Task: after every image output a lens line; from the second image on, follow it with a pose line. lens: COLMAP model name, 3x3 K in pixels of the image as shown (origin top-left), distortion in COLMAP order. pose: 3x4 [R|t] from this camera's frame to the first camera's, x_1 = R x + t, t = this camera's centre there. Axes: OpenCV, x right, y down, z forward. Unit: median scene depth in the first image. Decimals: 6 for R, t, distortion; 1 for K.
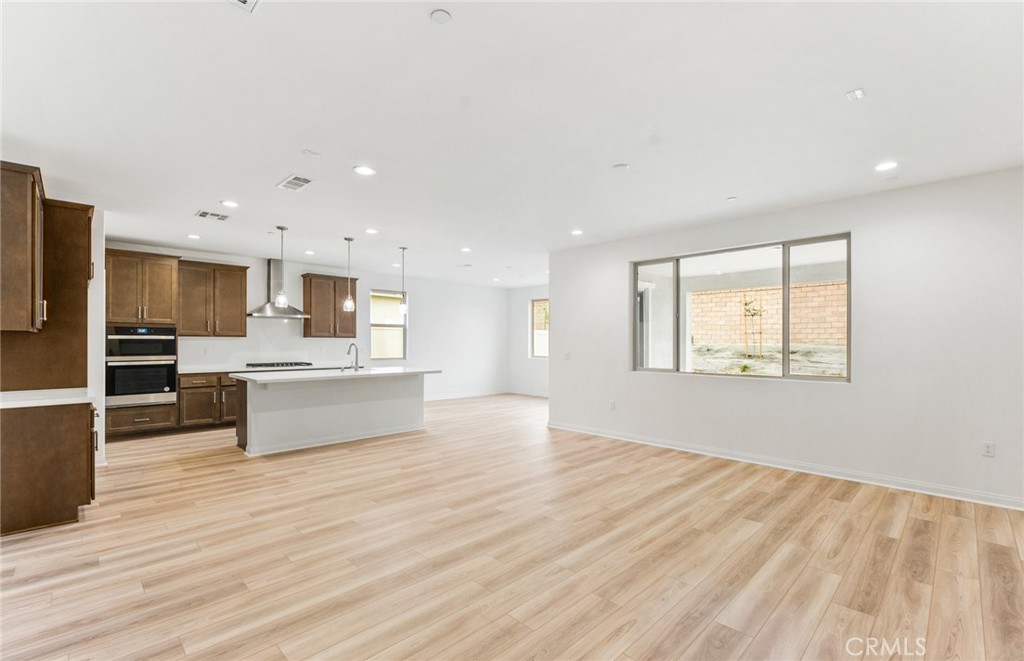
lens RADIAL K [[454.4, 0, 508.8], [0, 454.4, 331.5], [0, 0, 1]] dist [-0.001228, 0.001092]
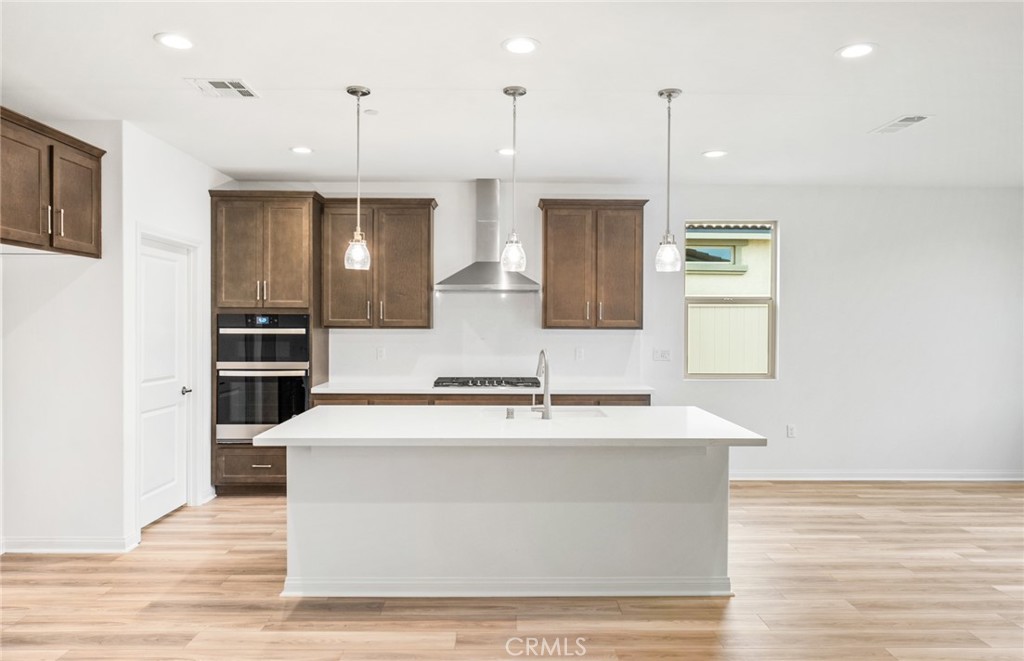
lens RADIAL K [[684.4, 0, 506.5], [0, 684.4, 330.7], [0, 0, 1]] dist [-0.001027, -0.001553]
pose [[0.719830, 0.010791, -0.694067, 0.064895], [0.014046, 0.999448, 0.030106, -0.010887], [0.694008, -0.031420, 0.719281, 0.568183]]
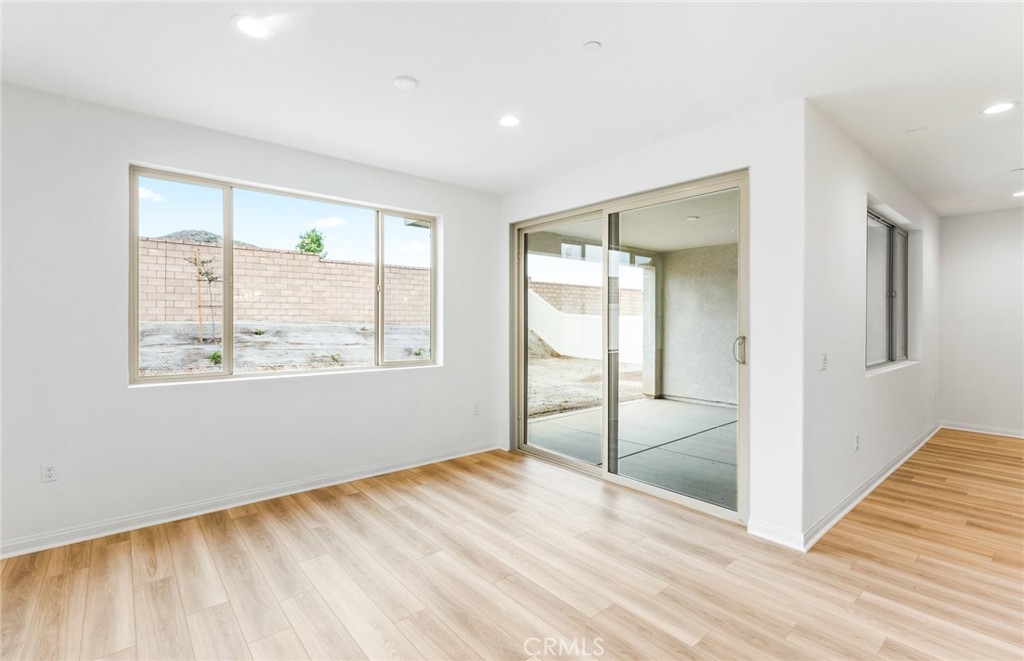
lens RADIAL K [[461.9, 0, 508.0], [0, 461.9, 326.5], [0, 0, 1]] dist [-0.004019, 0.001504]
pose [[0.073970, -0.017920, 0.997099, -0.369454], [-0.026396, 0.999453, 0.019920, 0.022222], [-0.996911, -0.027793, 0.073456, 1.423099]]
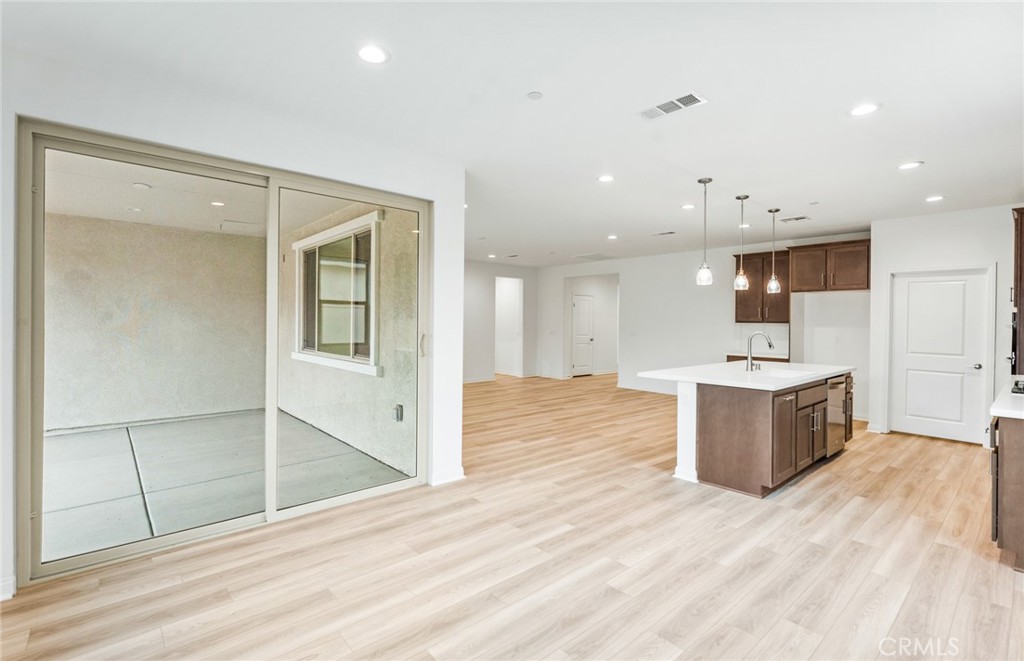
lens RADIAL K [[461.9, 0, 511.7], [0, 461.9, 321.5], [0, 0, 1]] dist [-0.004019, 0.001504]
pose [[-0.998311, -0.012118, 0.056811, -0.003902], [-0.013492, 0.999624, -0.023867, 0.033489], [-0.056501, -0.024593, -0.998100, 1.828140]]
